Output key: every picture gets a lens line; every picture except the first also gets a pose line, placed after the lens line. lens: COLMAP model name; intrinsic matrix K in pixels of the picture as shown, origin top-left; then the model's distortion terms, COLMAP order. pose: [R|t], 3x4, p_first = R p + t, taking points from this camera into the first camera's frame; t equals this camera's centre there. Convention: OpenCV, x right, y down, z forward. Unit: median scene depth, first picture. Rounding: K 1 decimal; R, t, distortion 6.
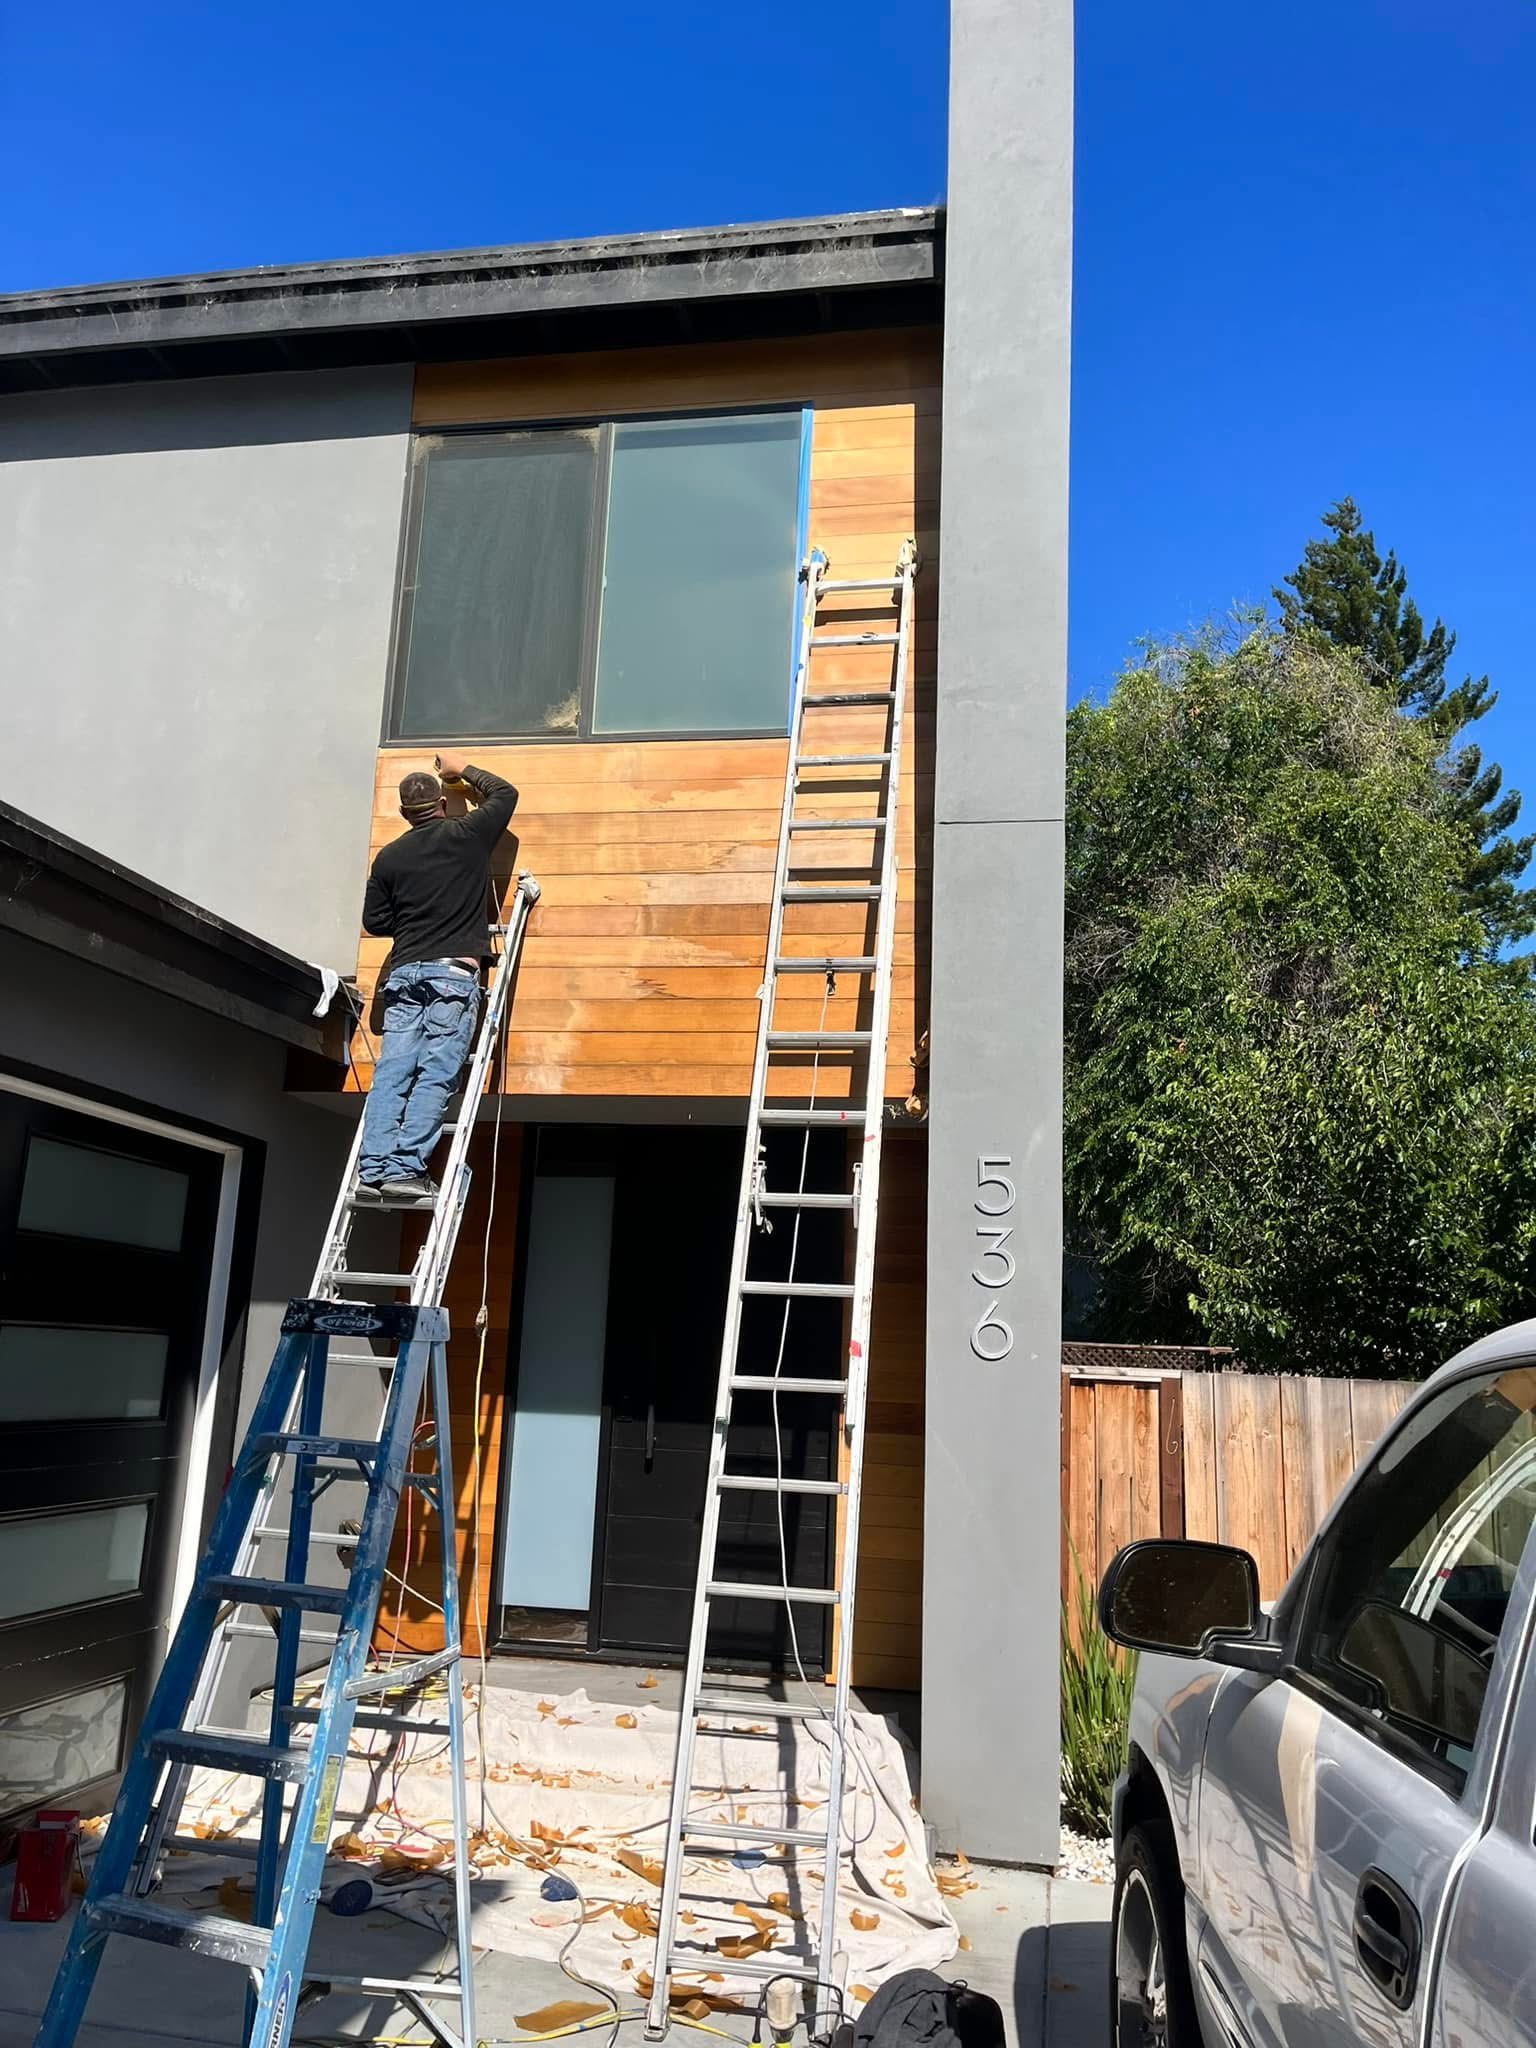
lens RADIAL K [[1537.9, 0, 768.0], [0, 1537.9, 1024.0], [0, 0, 1]] dist [-0.048951, -0.002827]
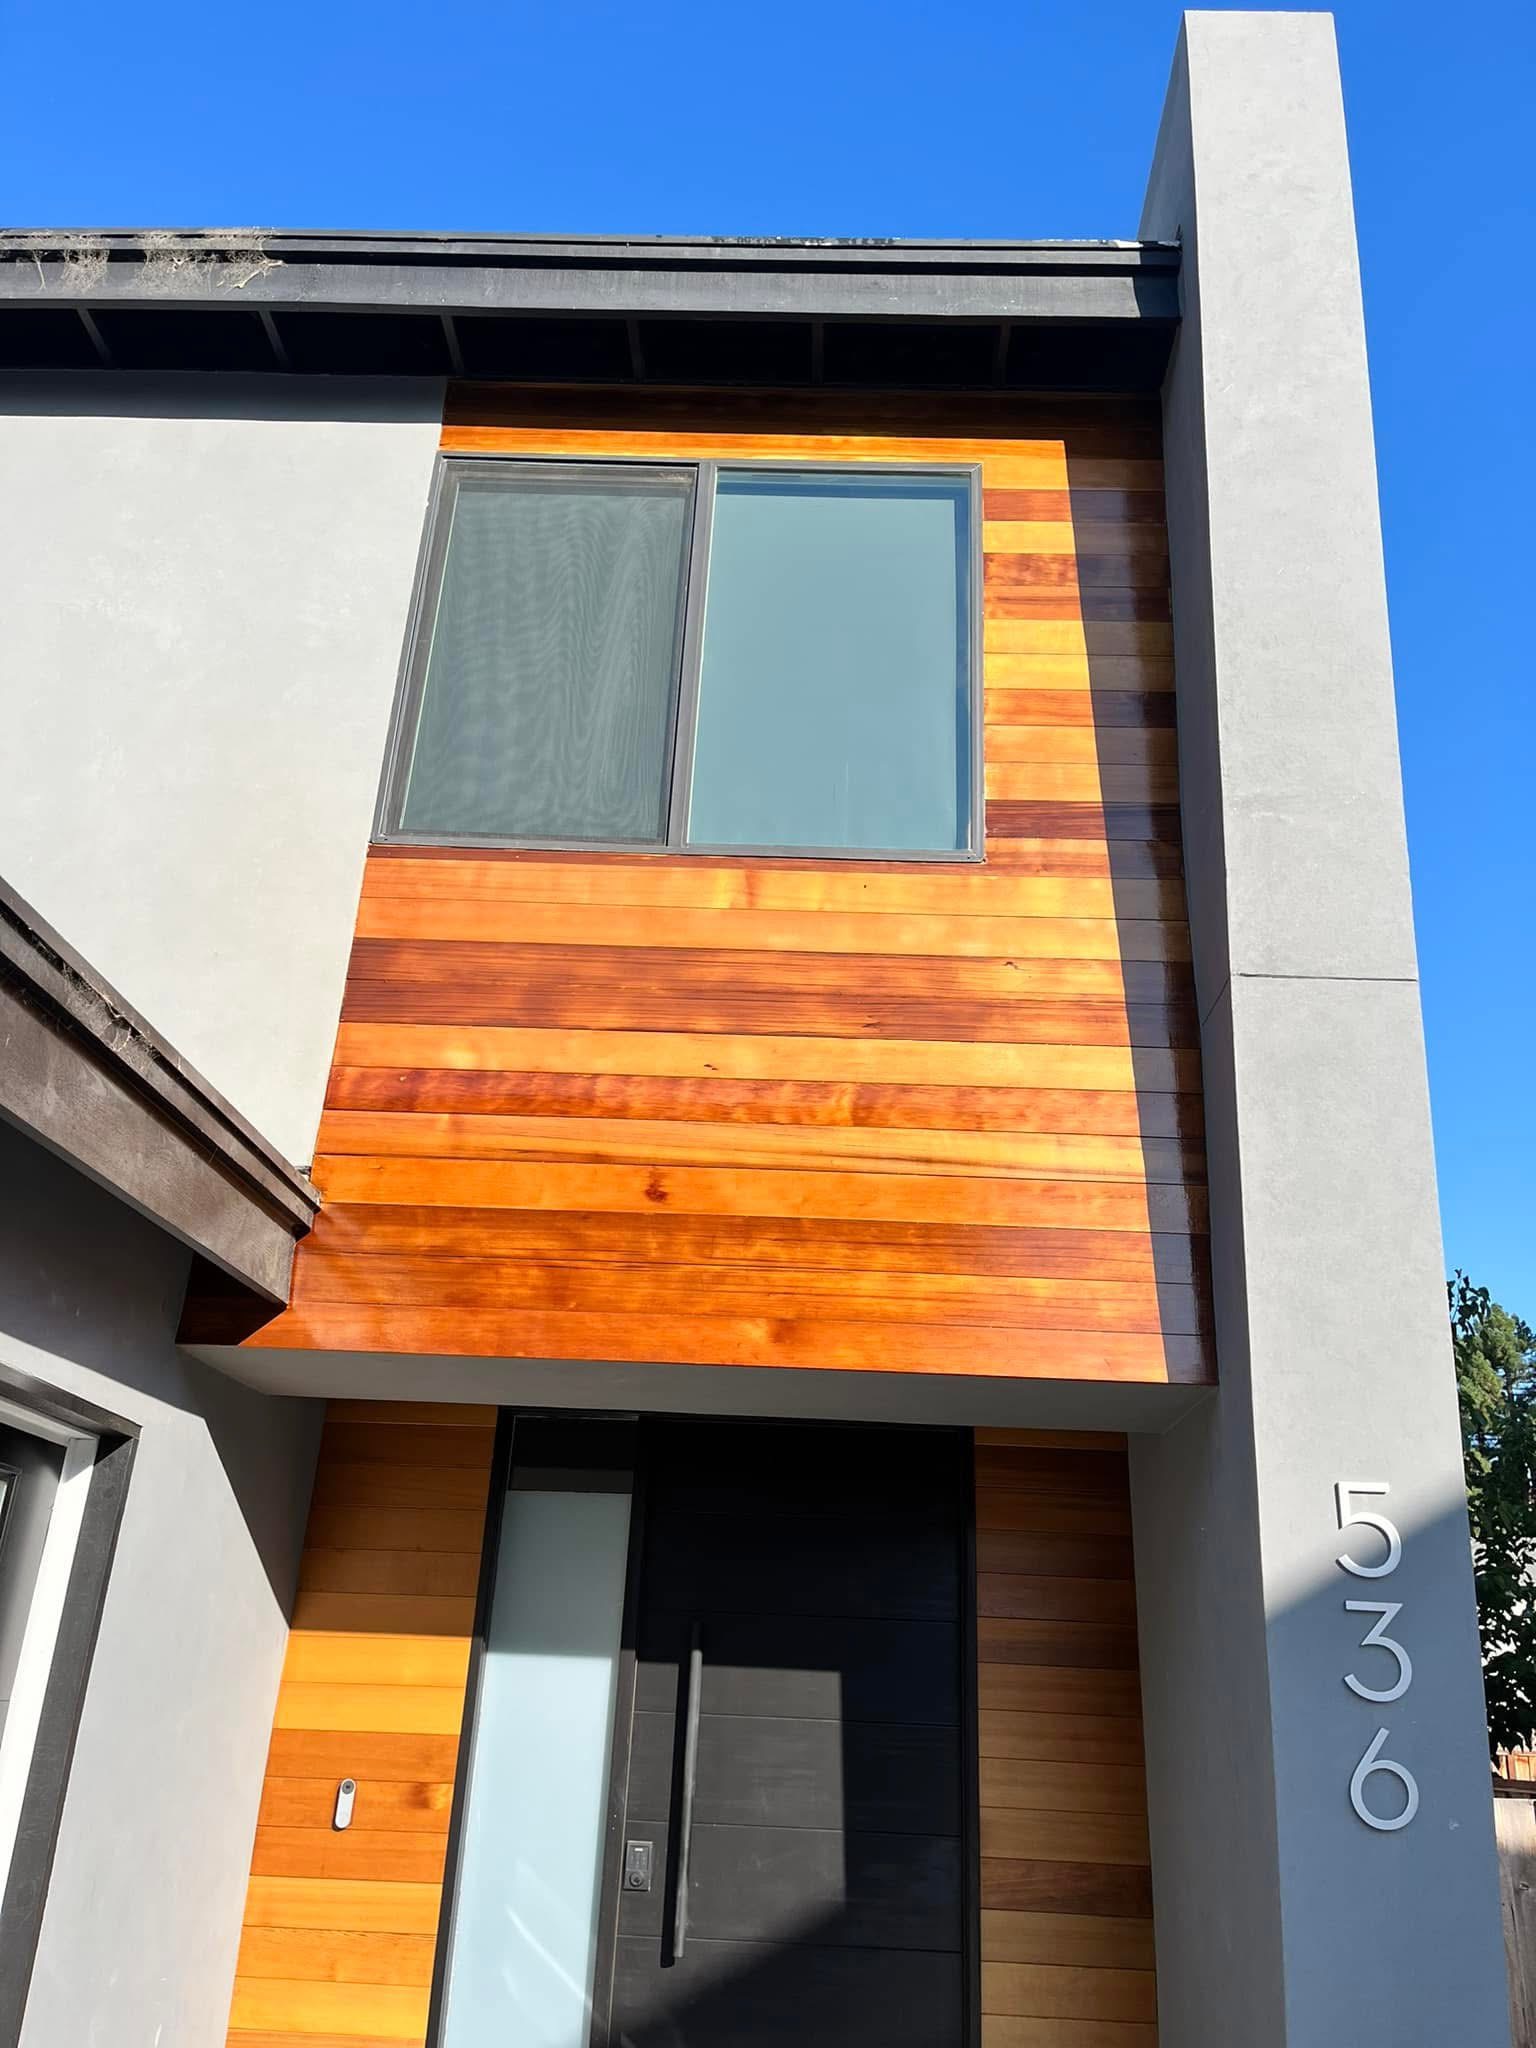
lens RADIAL K [[1443.5, 0, 768.0], [0, 1443.5, 1024.0], [0, 0, 1]] dist [0.060979, -0.114167]
pose [[0.987695, 0.071047, 0.139326, -0.171868], [-0.040796, 0.977059, -0.209026, 0.032629], [-0.150980, 0.200770, 0.967934, 0.373407]]
